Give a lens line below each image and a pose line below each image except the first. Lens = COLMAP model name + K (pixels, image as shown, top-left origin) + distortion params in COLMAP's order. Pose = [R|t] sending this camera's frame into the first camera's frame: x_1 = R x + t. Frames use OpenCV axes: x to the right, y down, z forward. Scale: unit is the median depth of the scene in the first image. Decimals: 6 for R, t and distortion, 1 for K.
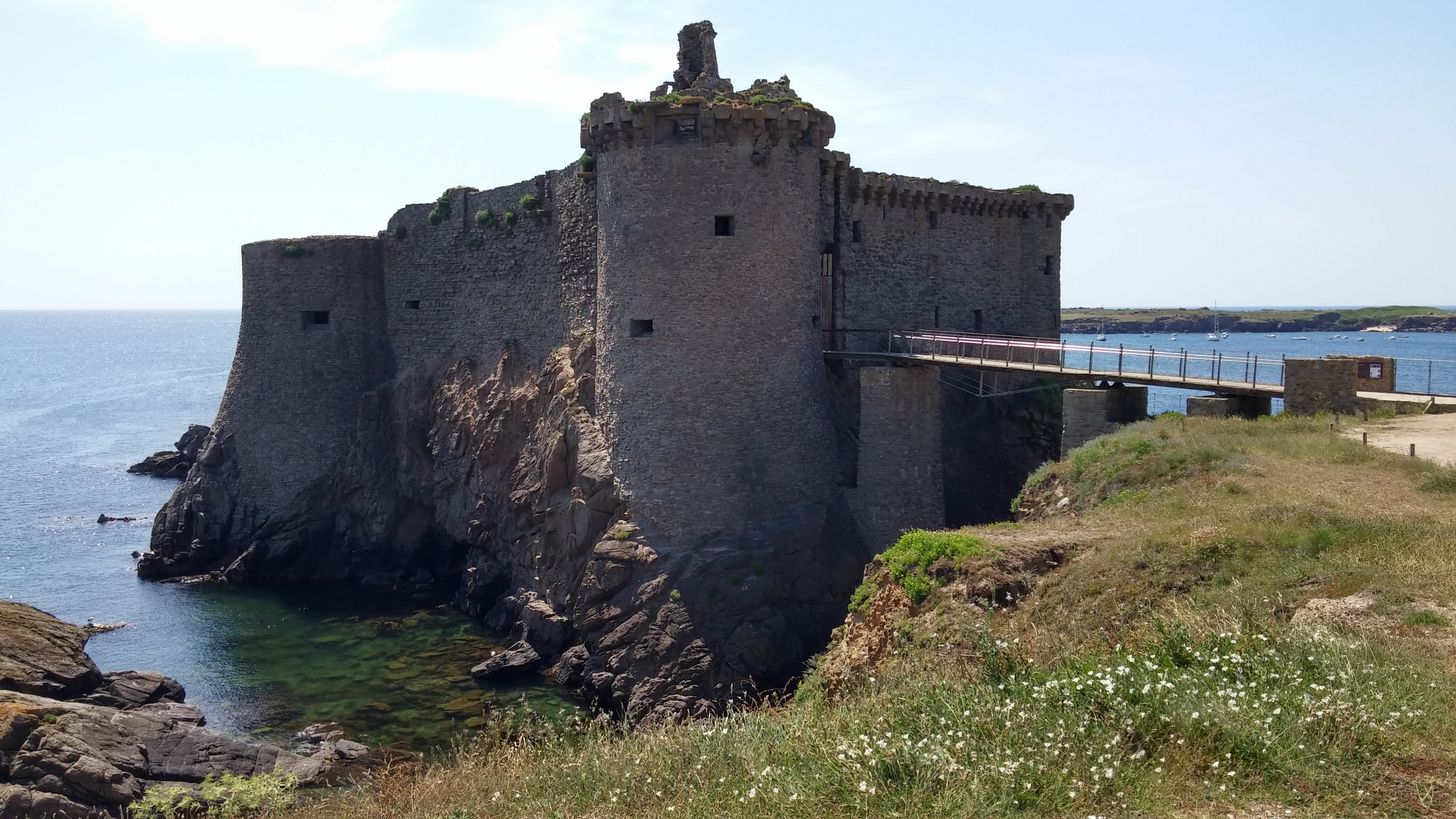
lens RADIAL K [[1249.7, 0, 717.8], [0, 1249.7, 425.4], [0, 0, 1]] dist [0.071590, -0.065485]
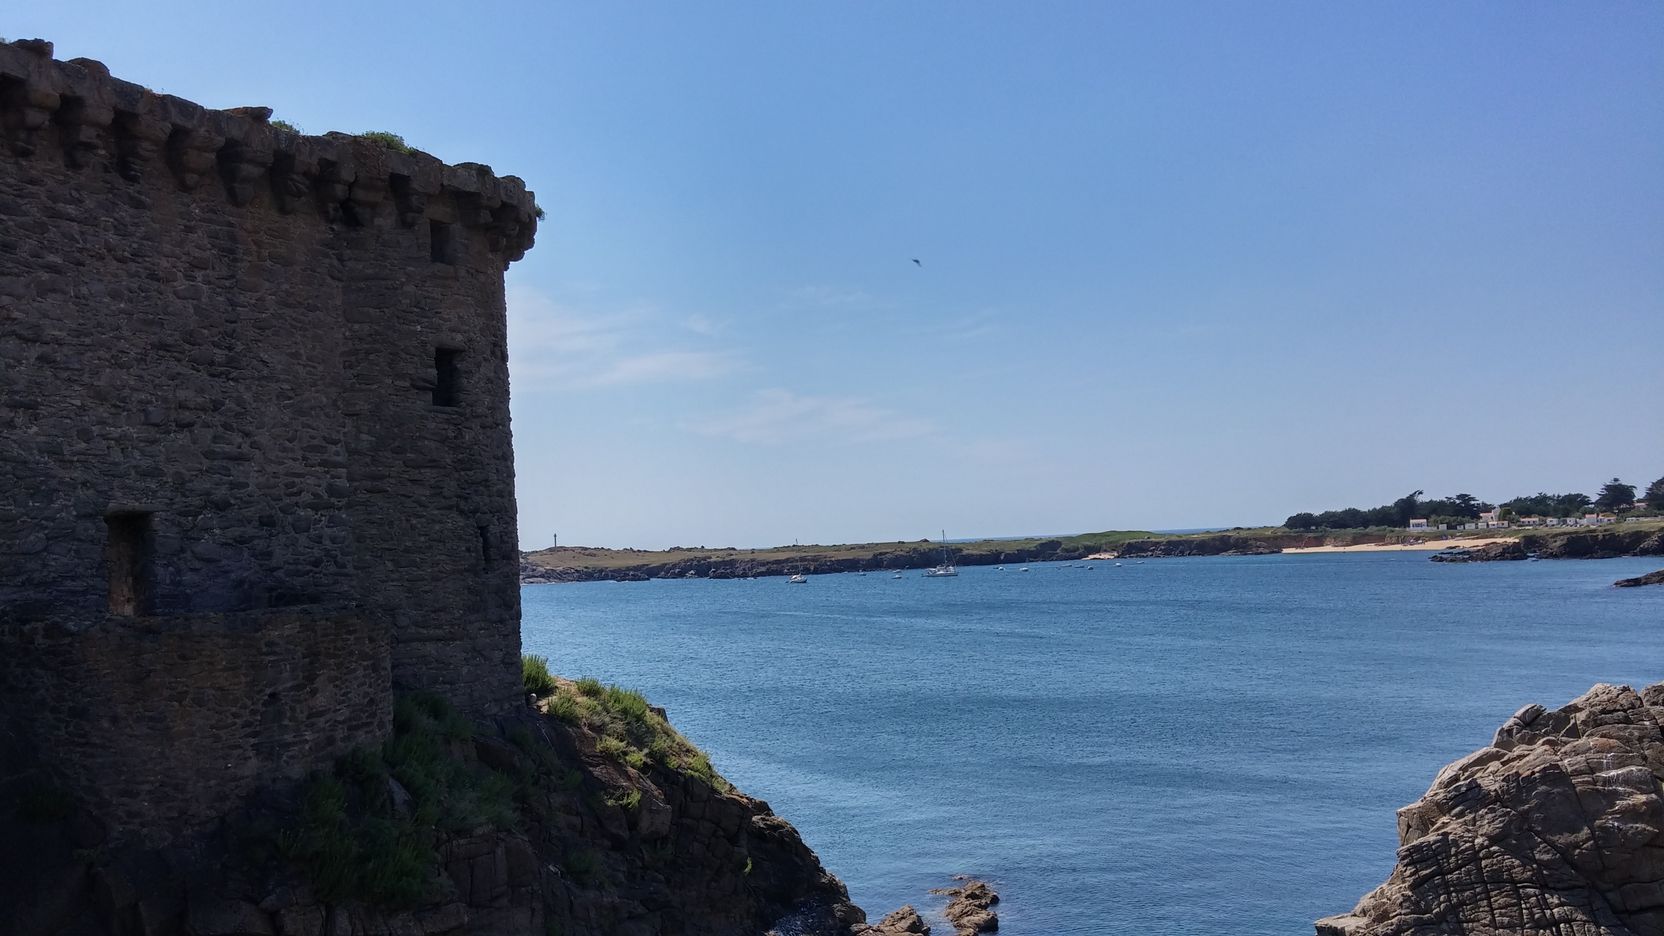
lens RADIAL K [[1428.3, 0, 831.0], [0, 1428.3, 462.8], [0, 0, 1]] dist [0.071590, -0.065485]
pose [[0.954243, -0.022271, 0.298201, 0.271182], [0.068704, 0.986874, -0.146148, -0.048180], [-0.291032, 0.159948, 0.943248, 0.684349]]
